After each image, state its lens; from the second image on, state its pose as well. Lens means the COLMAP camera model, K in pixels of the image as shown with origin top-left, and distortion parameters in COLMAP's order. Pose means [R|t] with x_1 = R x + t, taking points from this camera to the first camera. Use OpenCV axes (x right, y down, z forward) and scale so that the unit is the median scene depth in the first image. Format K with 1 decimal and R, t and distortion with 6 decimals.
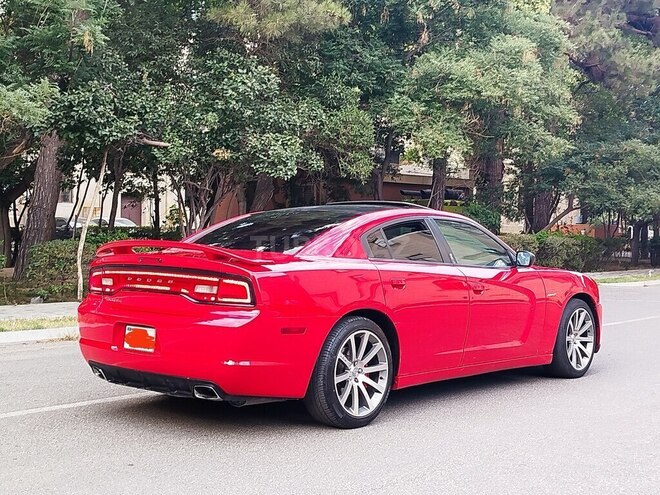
lens RADIAL K [[915.1, 0, 318.9], [0, 915.1, 246.5], [0, 0, 1]] dist [0.146977, -0.667293]
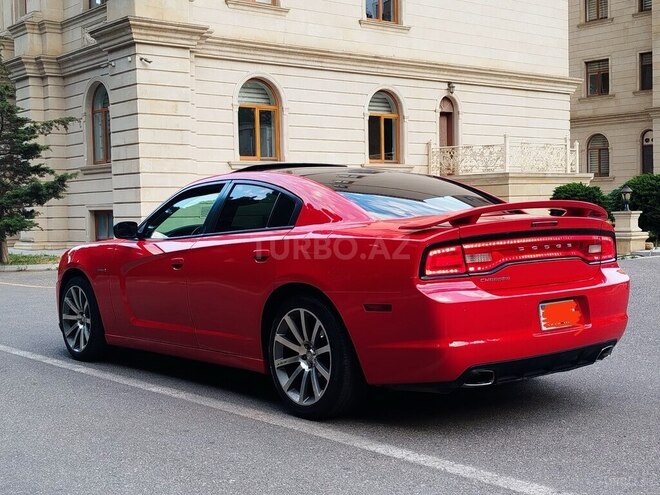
lens RADIAL K [[915.1, 0, 318.9], [0, 915.1, 246.5], [0, 0, 1]] dist [0.146977, -0.667293]
pose [[0.159802, -0.054287, 0.985655, -0.929956], [0.044466, 0.997869, 0.047750, -0.012695], [-0.986147, 0.036198, 0.161875, 0.931067]]
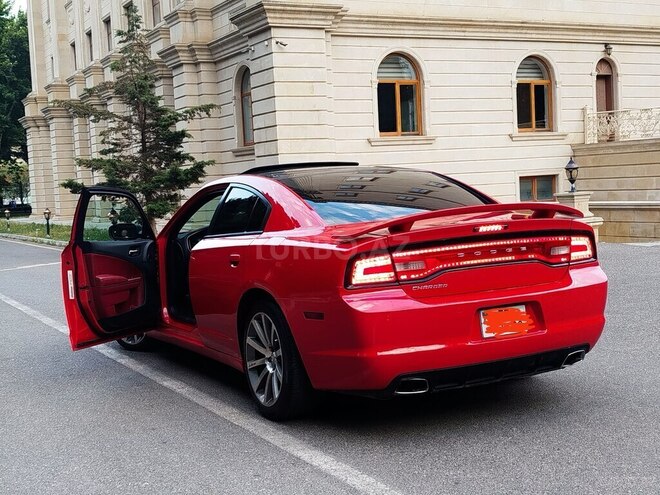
lens RADIAL K [[915.1, 0, 318.9], [0, 915.1, 246.5], [0, 0, 1]] dist [0.146977, -0.667293]
pose [[0.356576, -0.092612, 0.929665, -0.890606], [0.076342, 0.994635, 0.069803, -0.034038], [-0.931142, 0.046083, 0.361734, 0.733903]]
